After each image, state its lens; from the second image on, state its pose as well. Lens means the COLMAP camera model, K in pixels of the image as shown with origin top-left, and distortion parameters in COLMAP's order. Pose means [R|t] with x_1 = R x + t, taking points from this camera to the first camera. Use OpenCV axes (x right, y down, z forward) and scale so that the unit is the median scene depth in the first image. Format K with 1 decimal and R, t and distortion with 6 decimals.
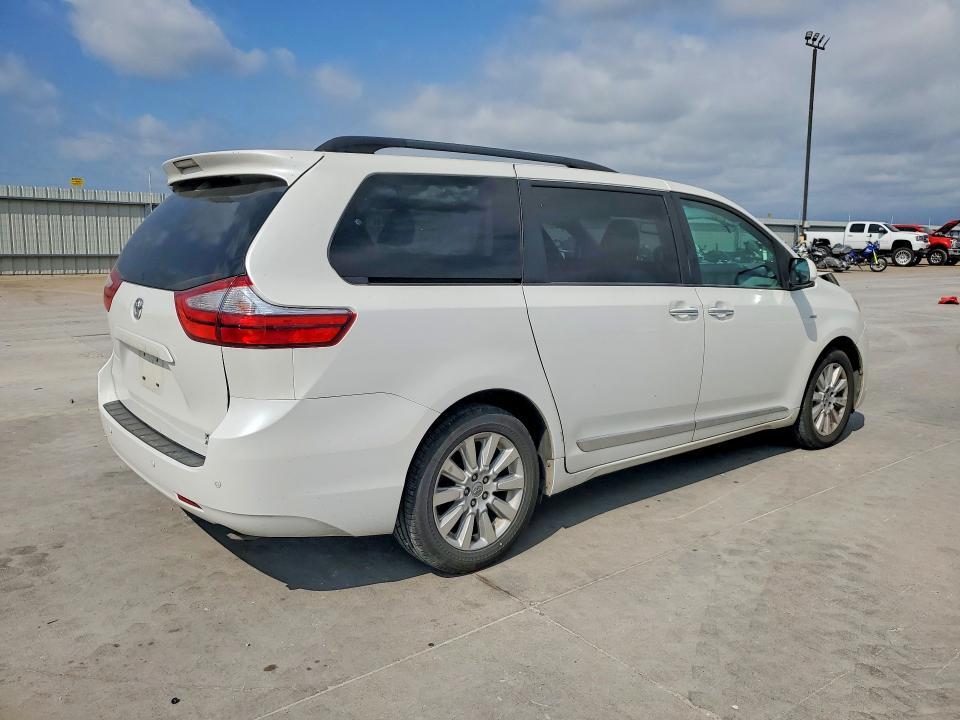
lens RADIAL K [[762.6, 0, 480.0], [0, 762.6, 360.0], [0, 0, 1]] dist [0.013392, 0.005285]
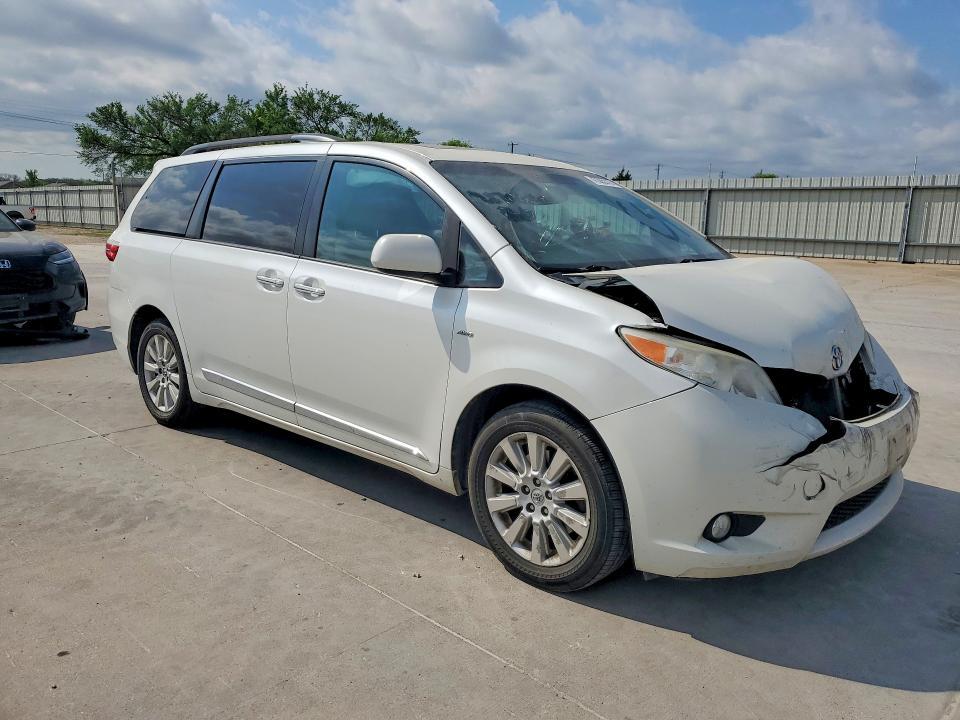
lens RADIAL K [[762.6, 0, 480.0], [0, 762.6, 360.0], [0, 0, 1]] dist [0.013392, 0.005285]
pose [[0.119645, 0.178584, -0.976623, 1.031857], [-0.173834, 0.972262, 0.156491, -0.133248], [0.977480, 0.151047, 0.147370, 0.923727]]
